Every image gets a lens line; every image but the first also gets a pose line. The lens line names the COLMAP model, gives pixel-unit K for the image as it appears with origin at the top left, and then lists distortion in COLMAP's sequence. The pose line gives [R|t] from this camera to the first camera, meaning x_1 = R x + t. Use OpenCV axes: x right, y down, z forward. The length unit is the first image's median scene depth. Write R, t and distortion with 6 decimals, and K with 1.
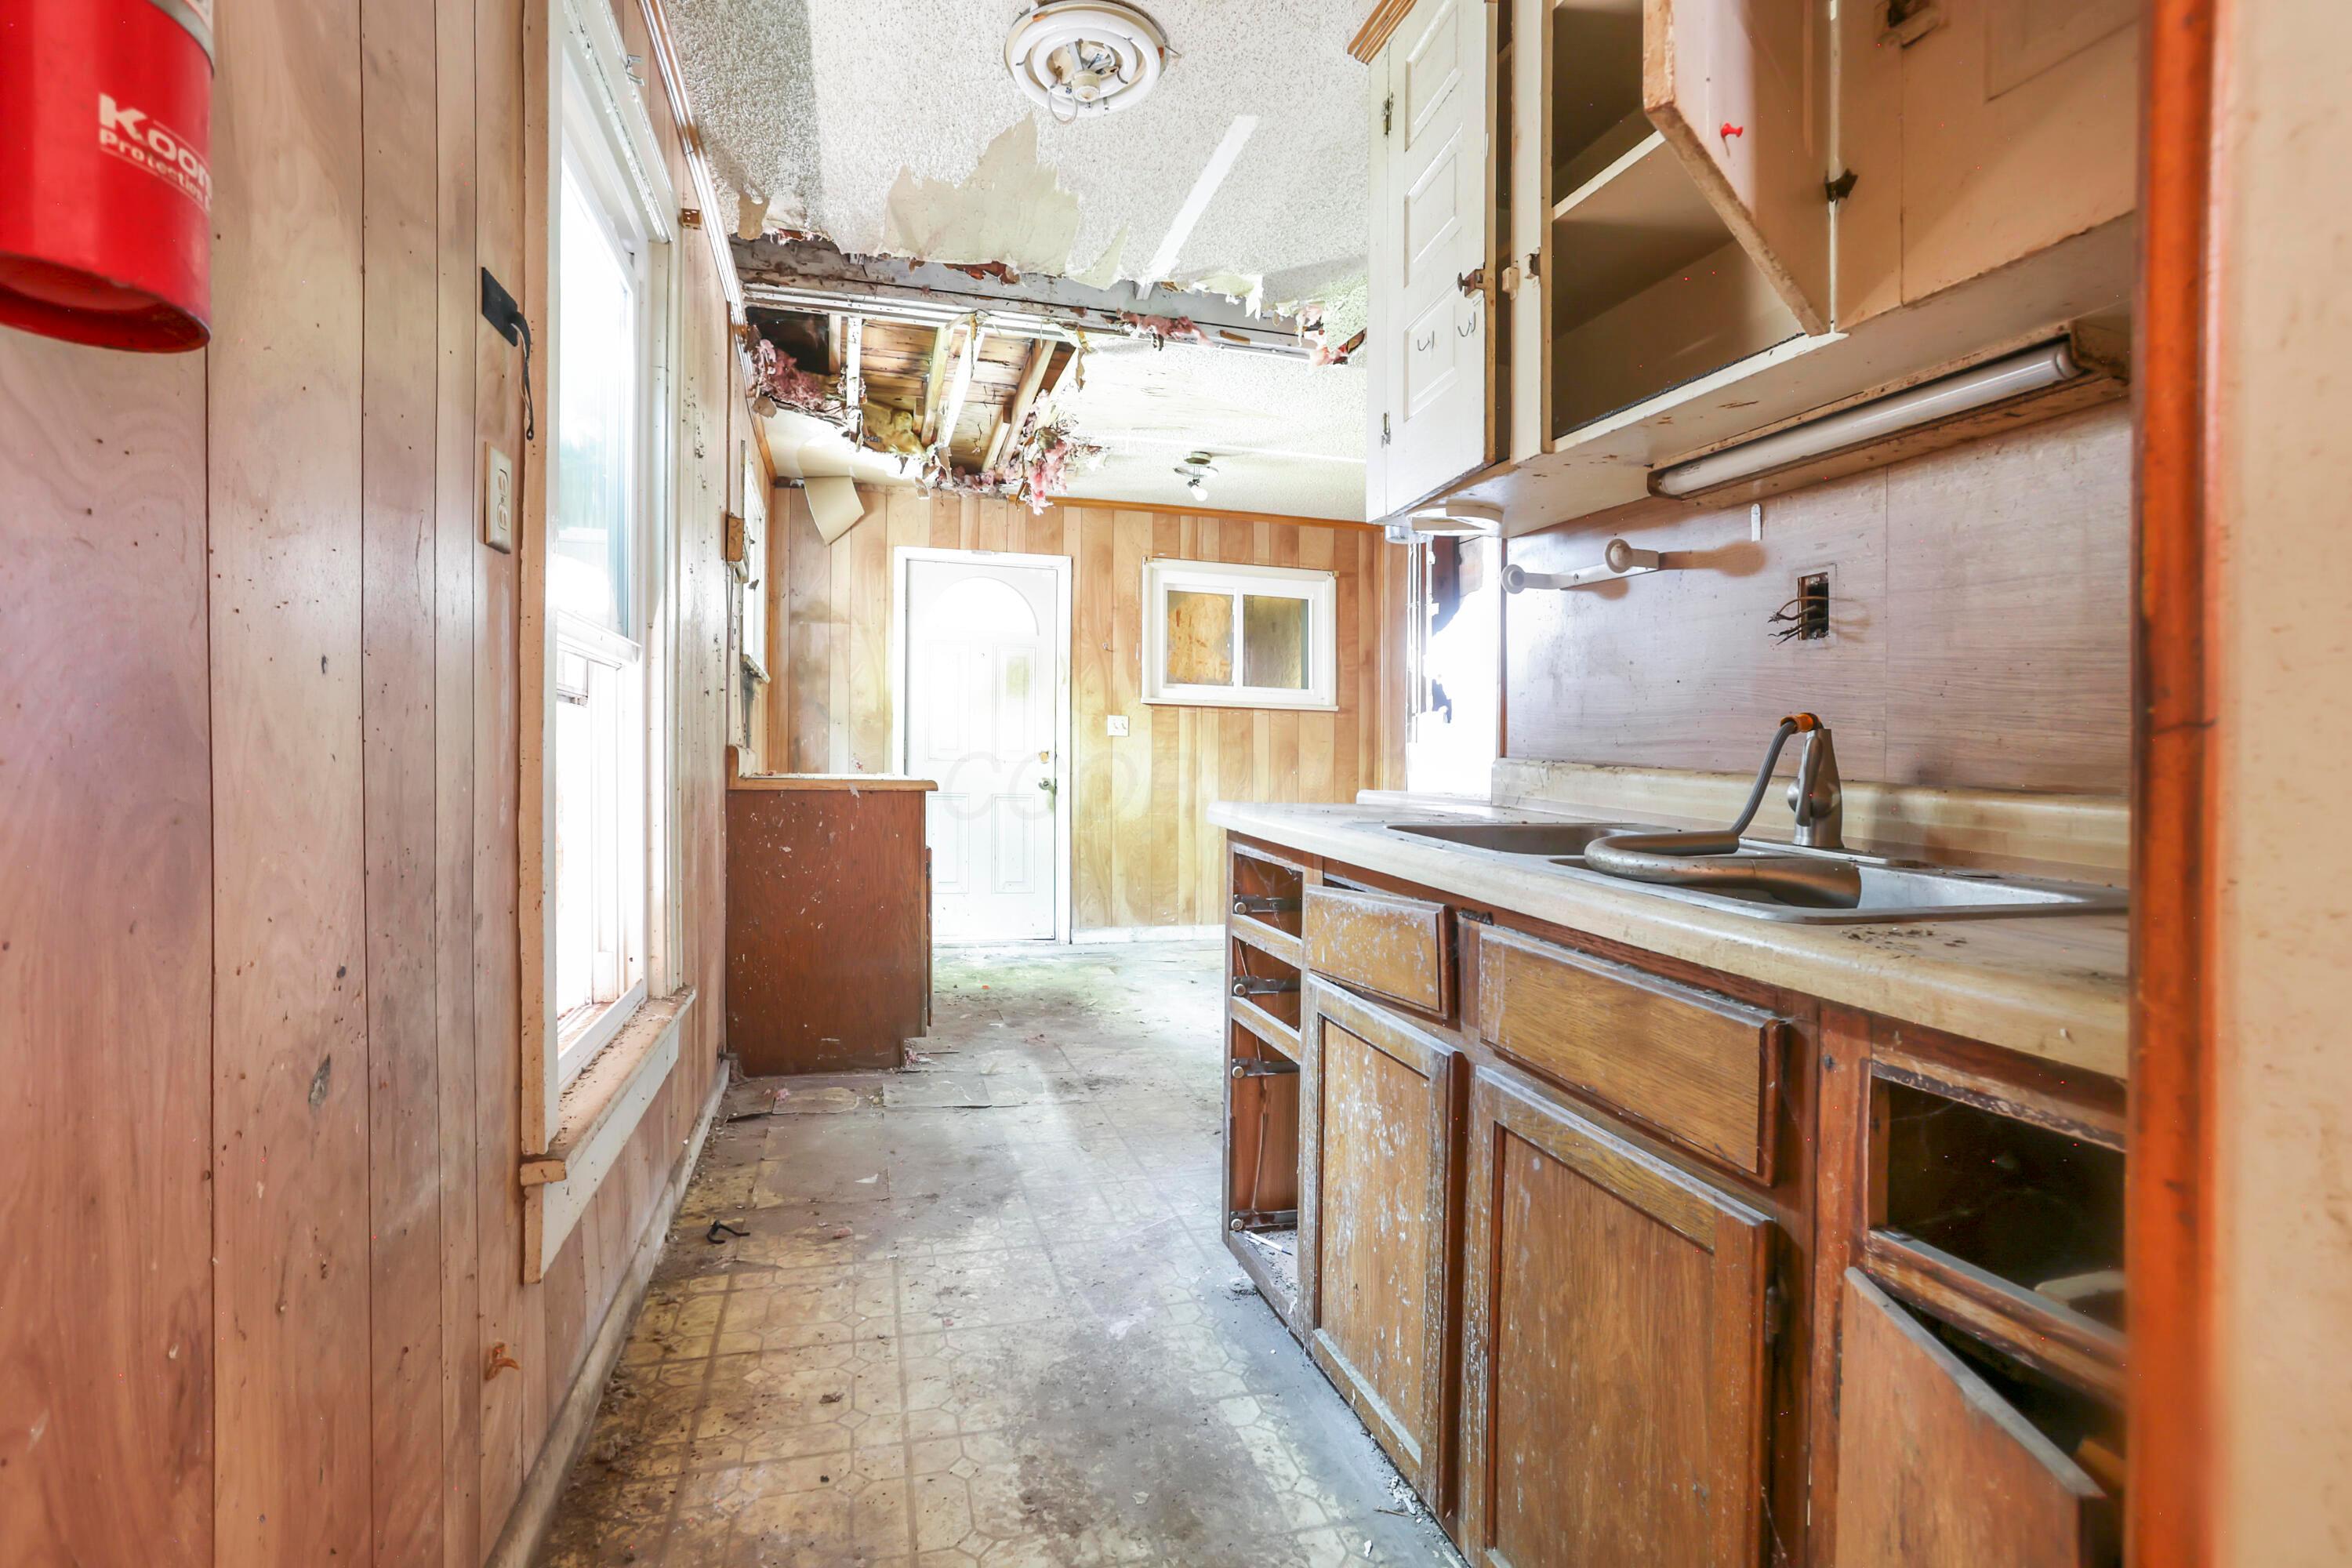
lens RADIAL K [[1143.8, 0, 1177.4], [0, 1143.8, 782.7], [0, 0, 1]] dist [-0.067276, 0.014945]
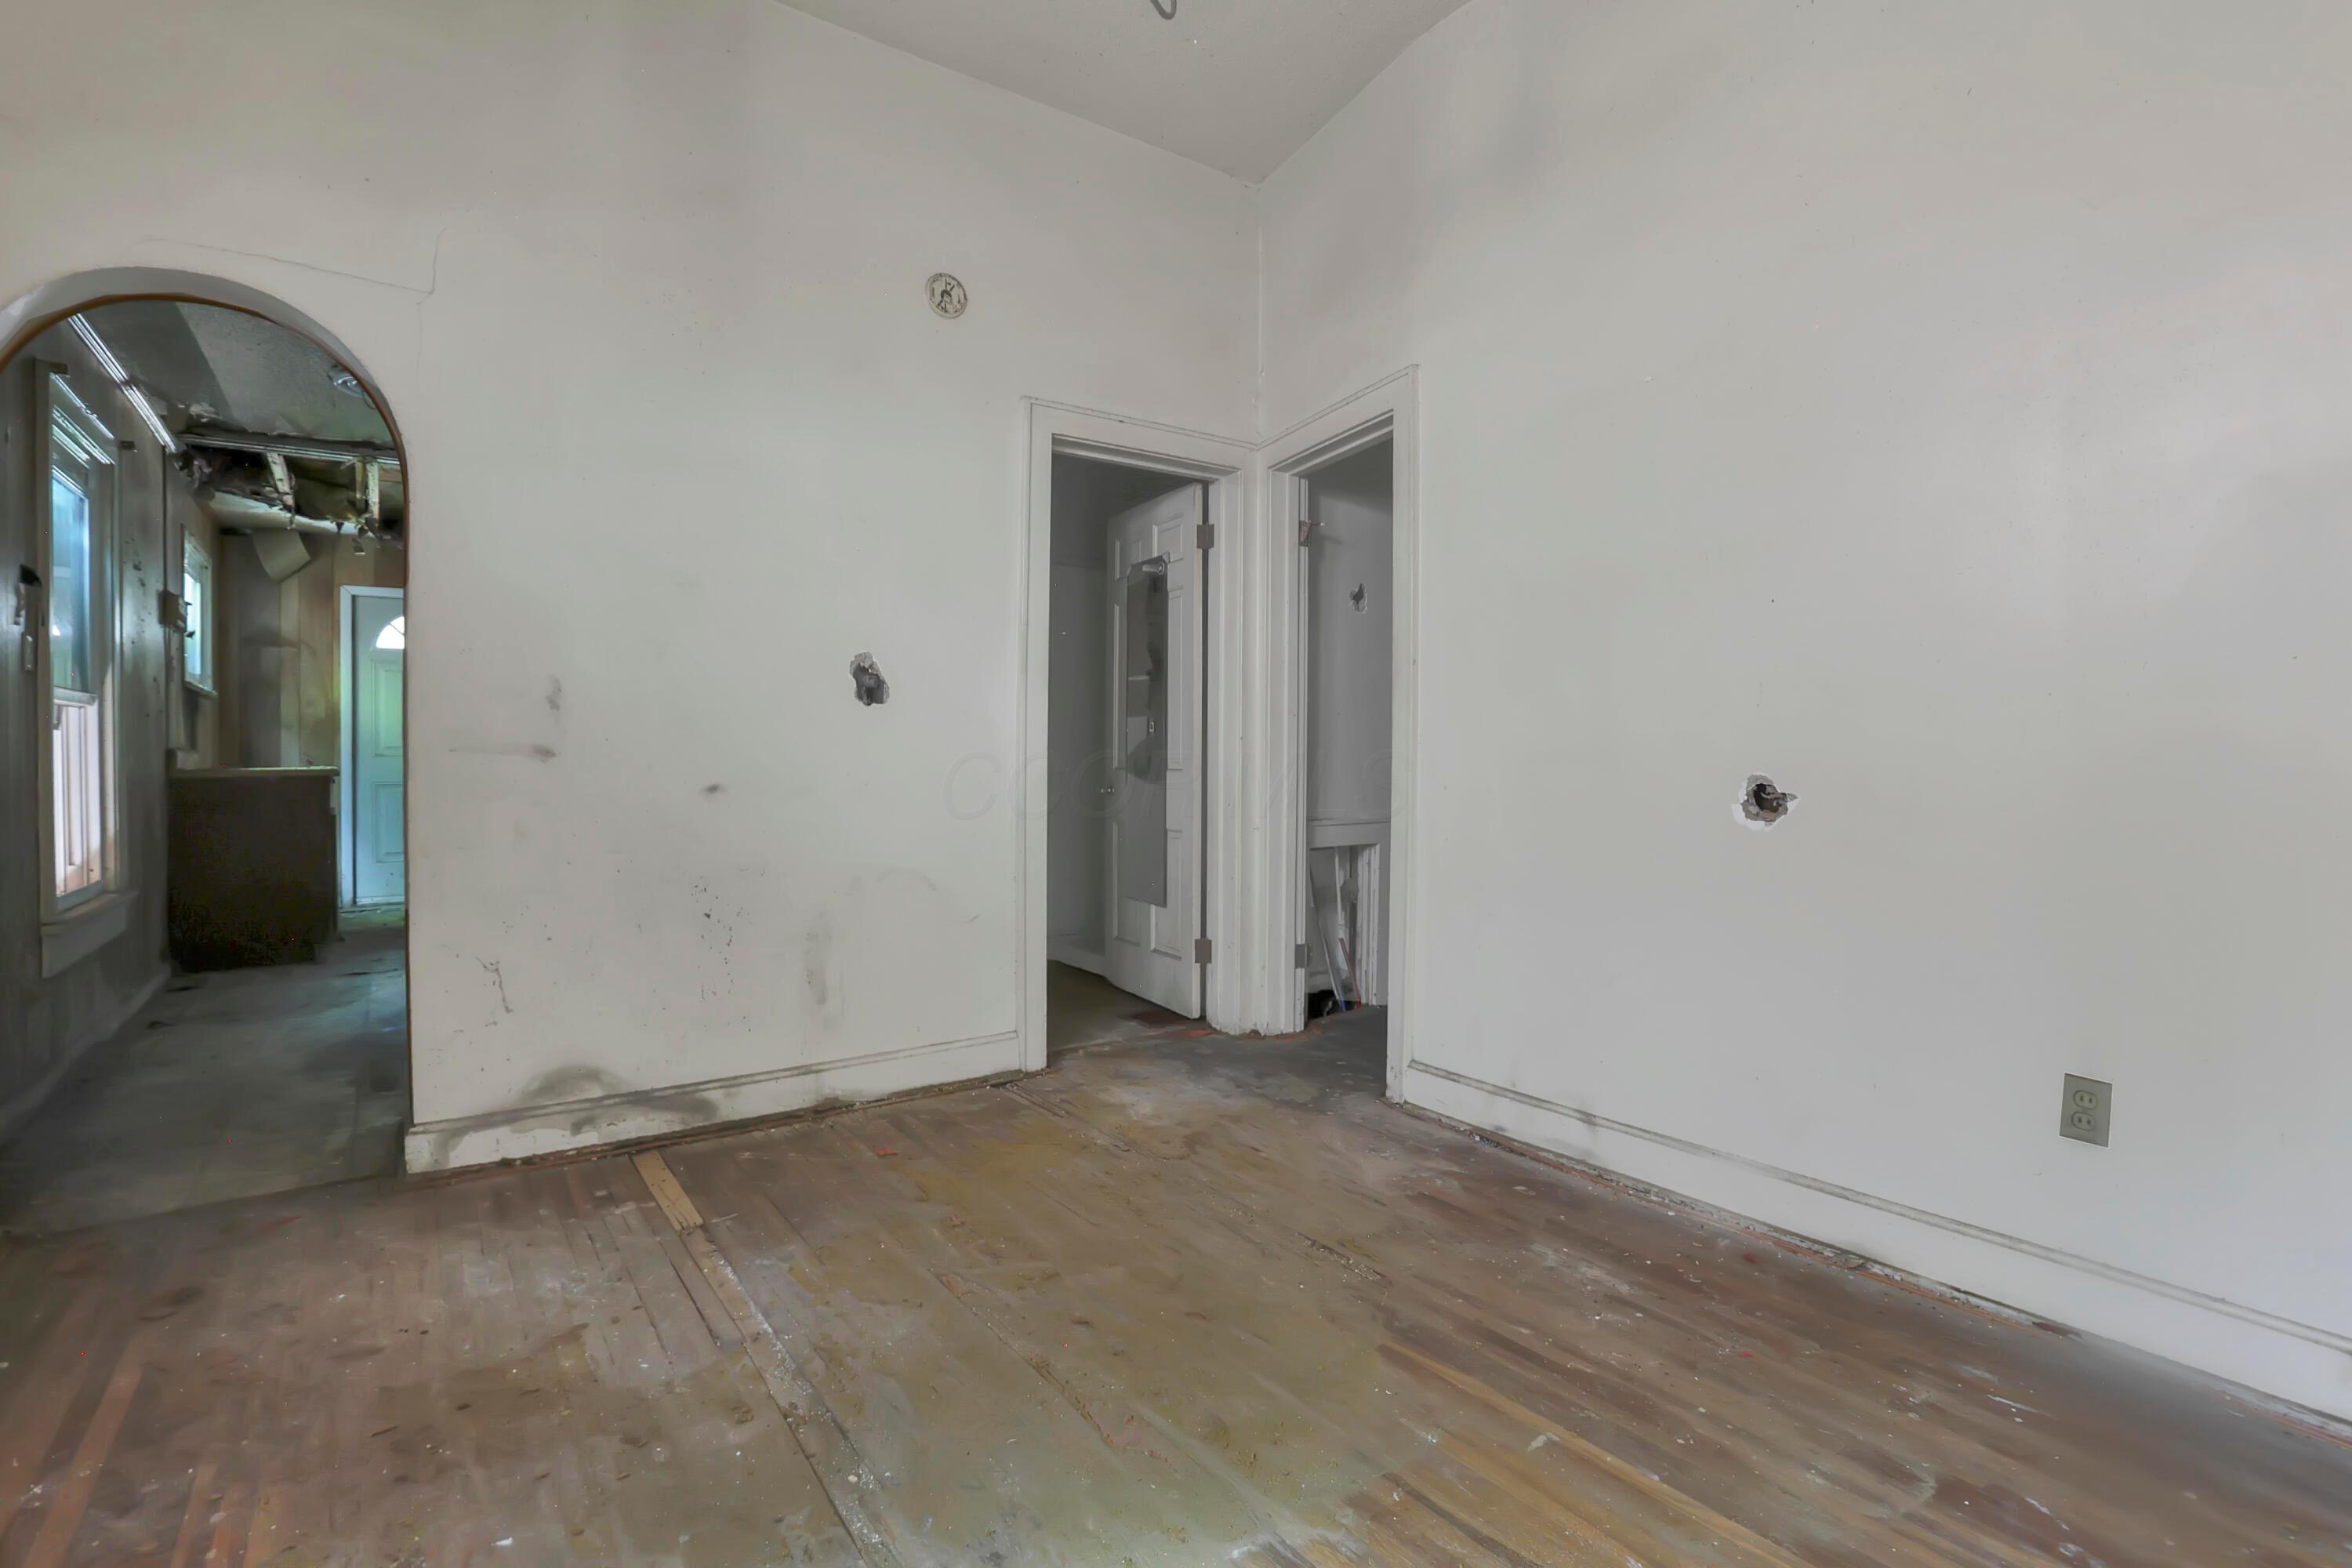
lens RADIAL K [[1143.8, 0, 1186.4], [0, 1143.8, 790.0], [0, 0, 1]] dist [-0.067276, 0.014945]
pose [[0.942864, -0.012984, 0.332926, 0.265137], [0.008624, 0.999857, 0.014569, 0.008482], [-0.333067, -0.010865, 0.942840, -0.545965]]
